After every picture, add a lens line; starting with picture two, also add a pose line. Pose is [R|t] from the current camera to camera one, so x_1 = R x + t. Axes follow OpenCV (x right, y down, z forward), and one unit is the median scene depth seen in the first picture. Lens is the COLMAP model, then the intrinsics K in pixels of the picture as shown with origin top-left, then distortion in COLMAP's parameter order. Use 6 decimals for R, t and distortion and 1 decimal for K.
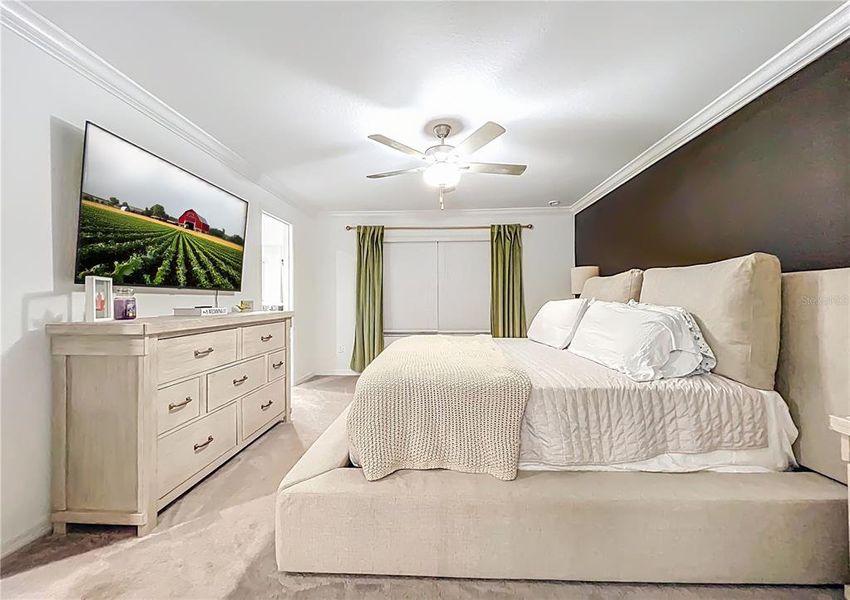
lens RADIAL K [[343.2, 0, 425.0], [0, 343.2, 300.0], [0, 0, 1]] dist [0.000214, -0.000054]
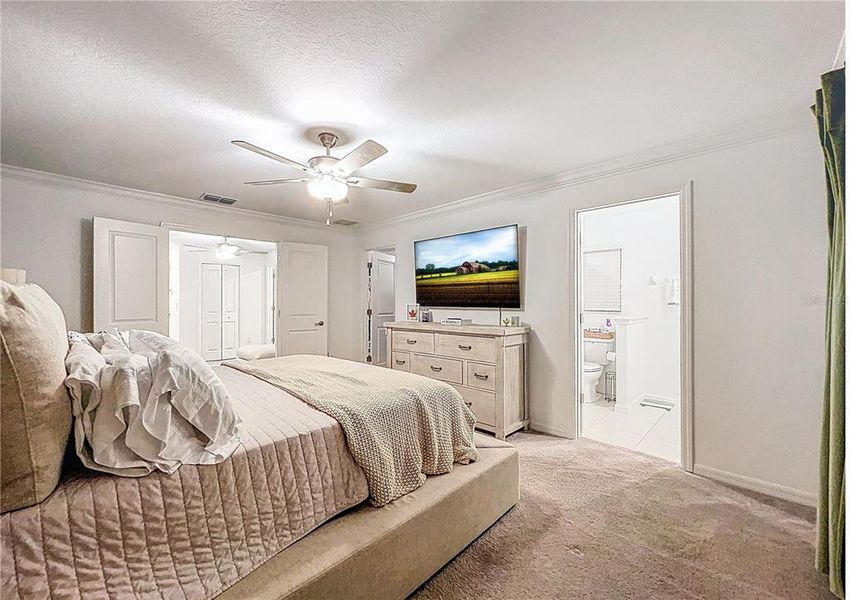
lens RADIAL K [[343.2, 0, 425.0], [0, 343.2, 300.0], [0, 0, 1]] dist [0.000214, -0.000054]
pose [[-0.662789, -0.006164, -0.748781, 0.579003], [-0.006005, 0.999978, -0.002917, -0.056774], [0.748782, 0.002563, -0.662811, 1.830922]]
